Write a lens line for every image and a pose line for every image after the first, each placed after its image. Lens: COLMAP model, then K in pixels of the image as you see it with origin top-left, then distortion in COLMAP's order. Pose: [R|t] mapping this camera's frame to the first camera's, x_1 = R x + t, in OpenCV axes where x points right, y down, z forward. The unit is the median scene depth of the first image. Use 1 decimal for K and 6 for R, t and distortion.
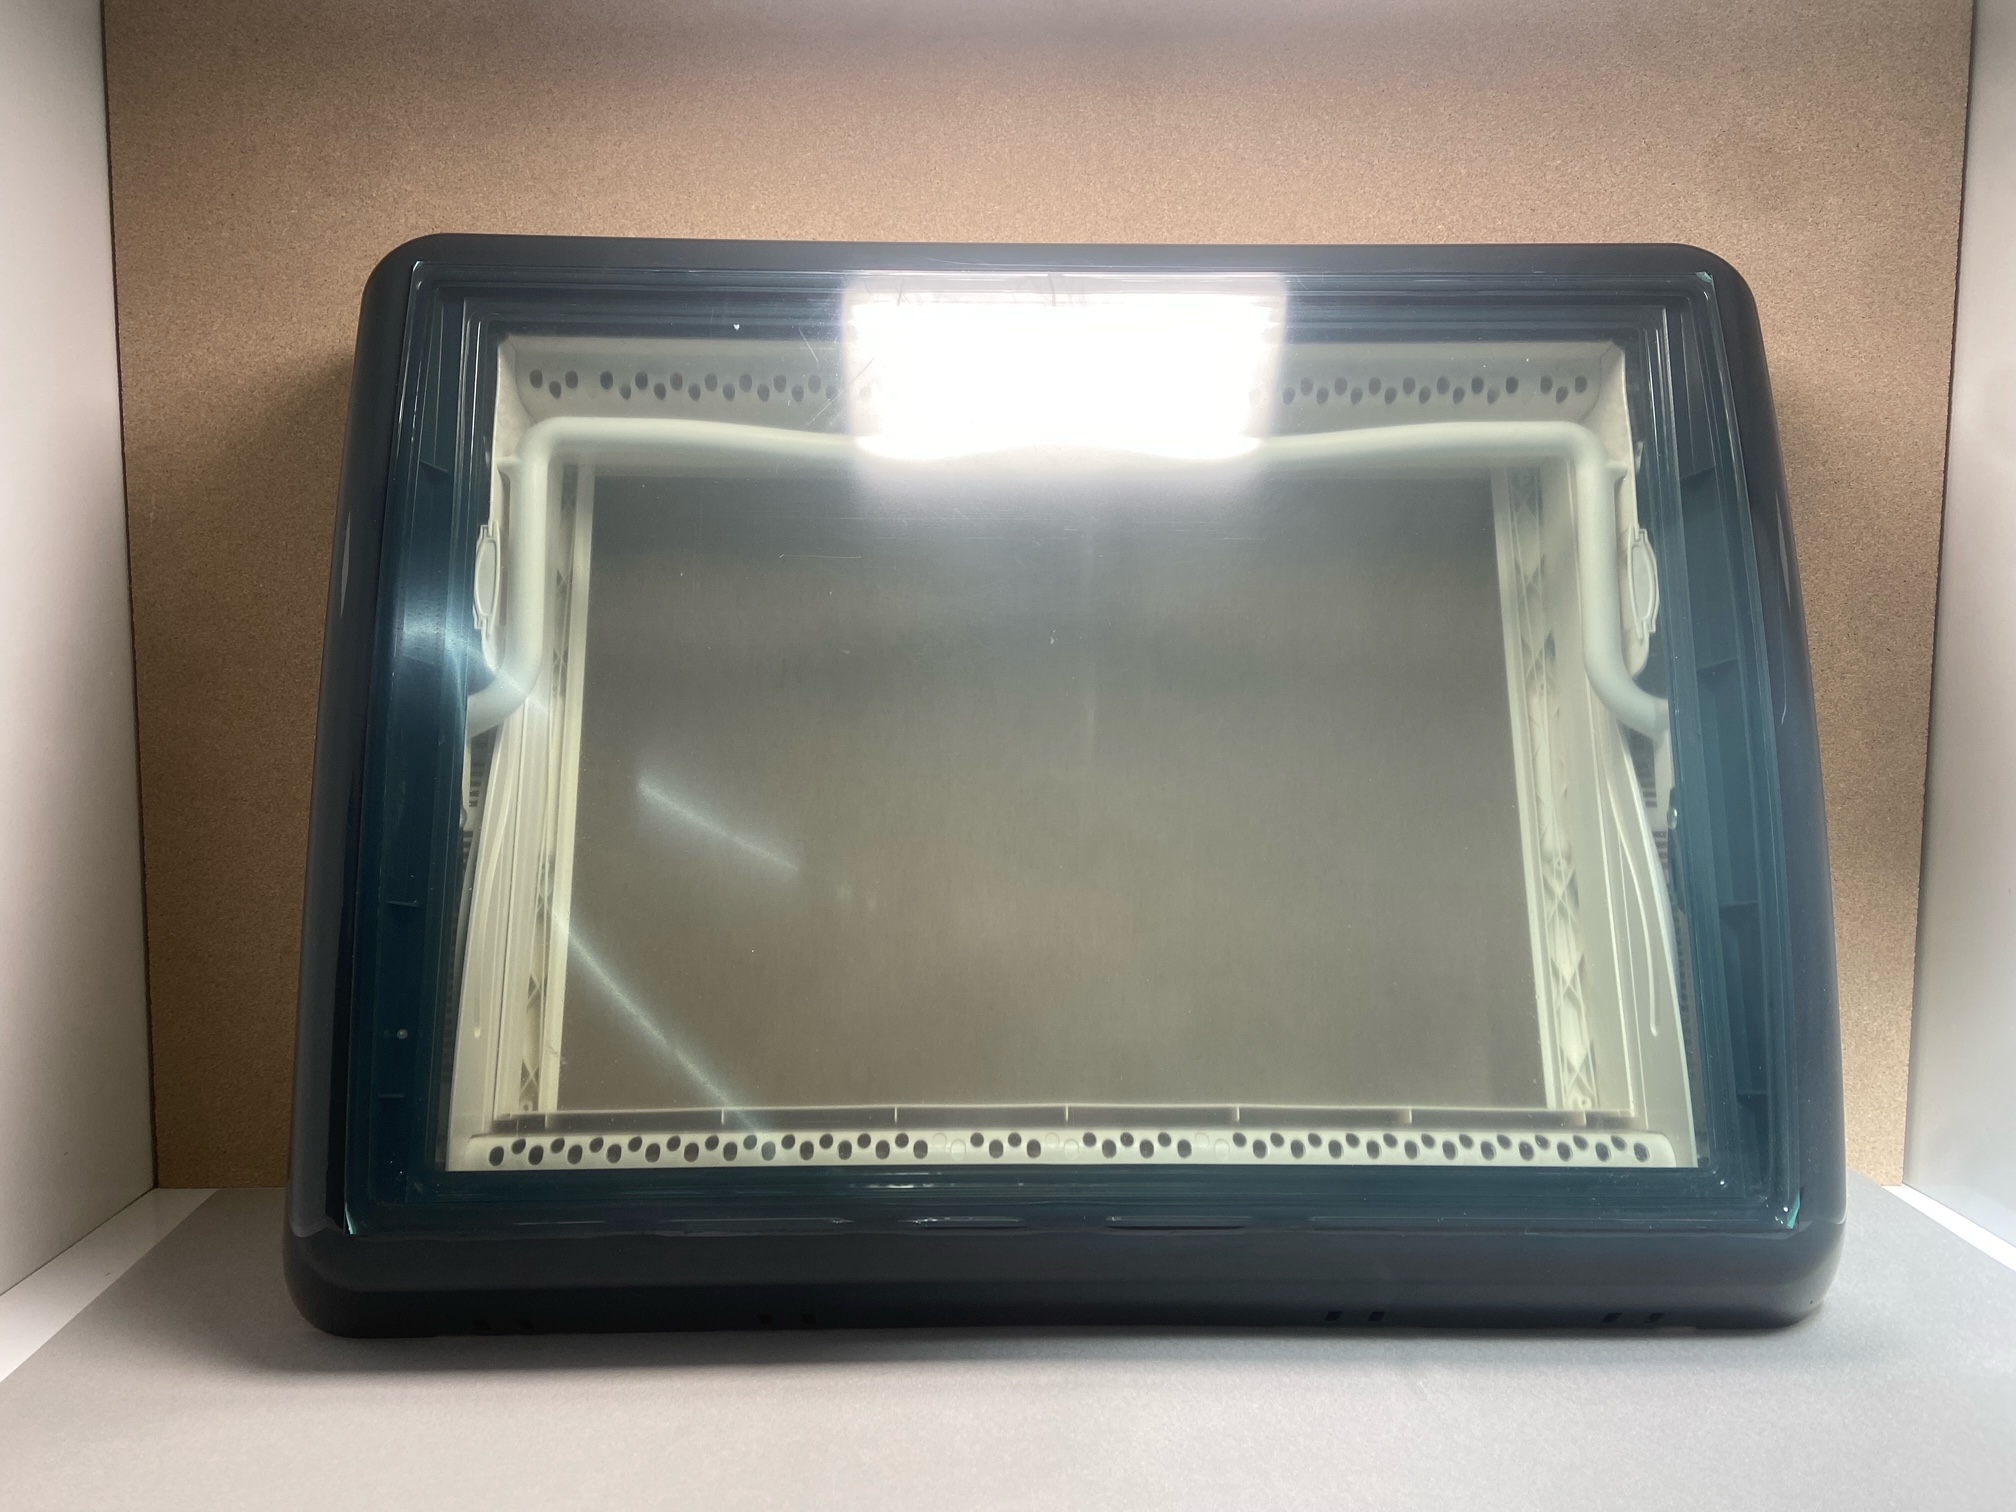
lens RADIAL K [[1457.4, 0, 981.1], [0, 1457.4, 746.0], [0, 0, 1]] dist [0.118404, -0.130288]
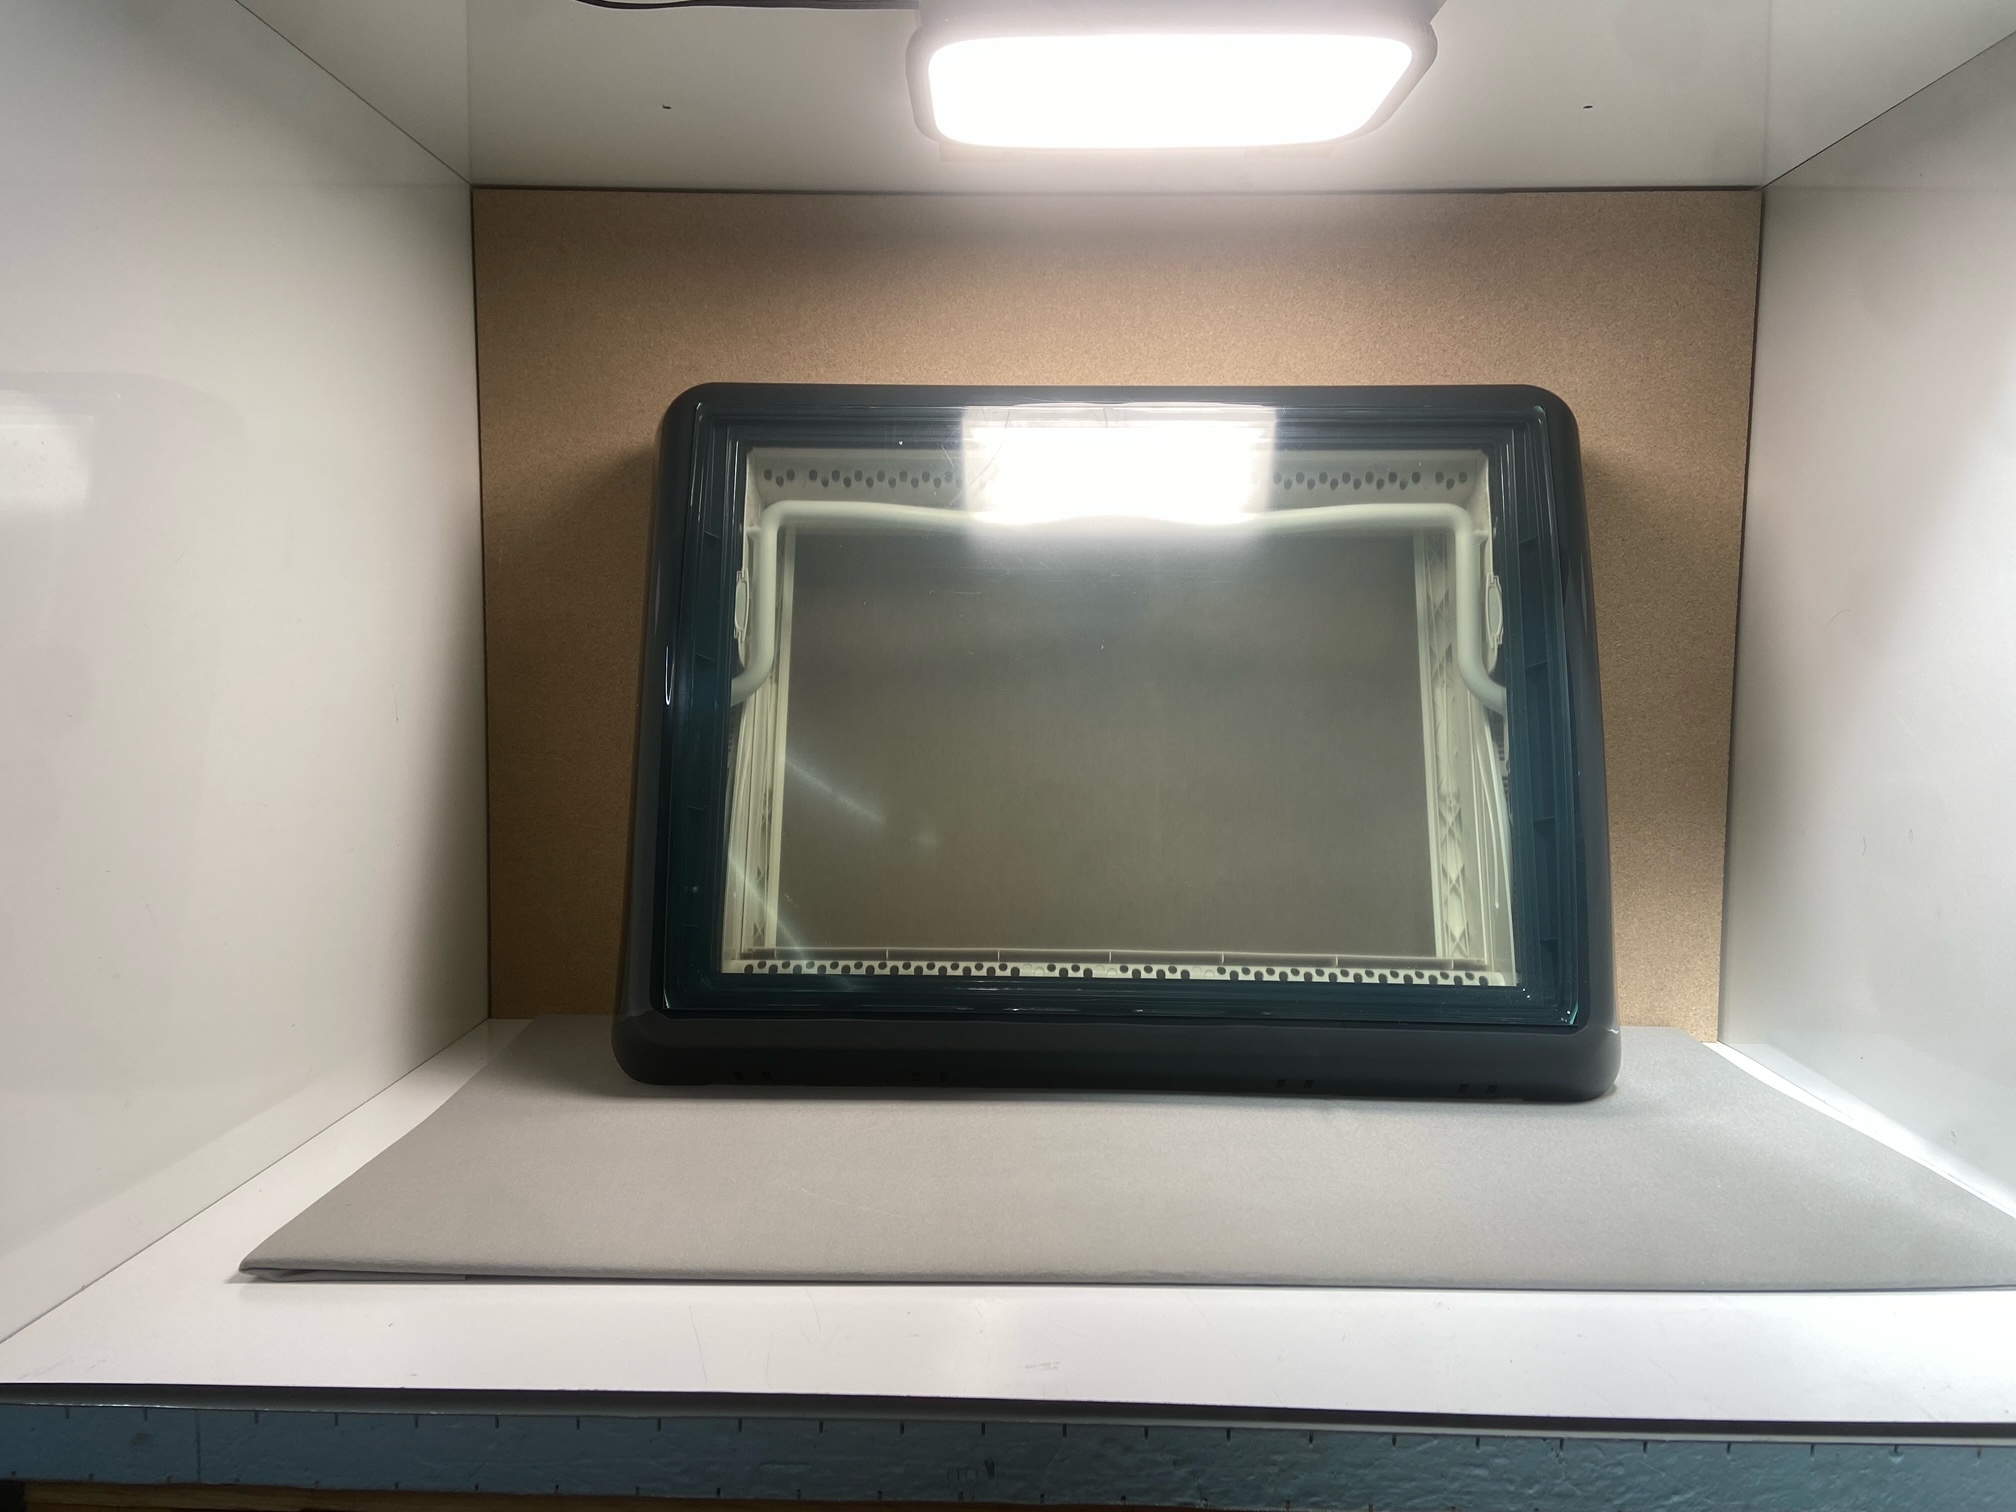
lens RADIAL K [[1547.9, 0, 976.3], [0, 1547.9, 758.4], [0, 0, 1]] dist [0.091894, -0.100241]
pose [[0.998661, 0.009630, -0.050820, -0.000732], [-0.009715, 0.999952, -0.001427, 0.045613], [0.050804, 0.001918, 0.998707, -0.593918]]
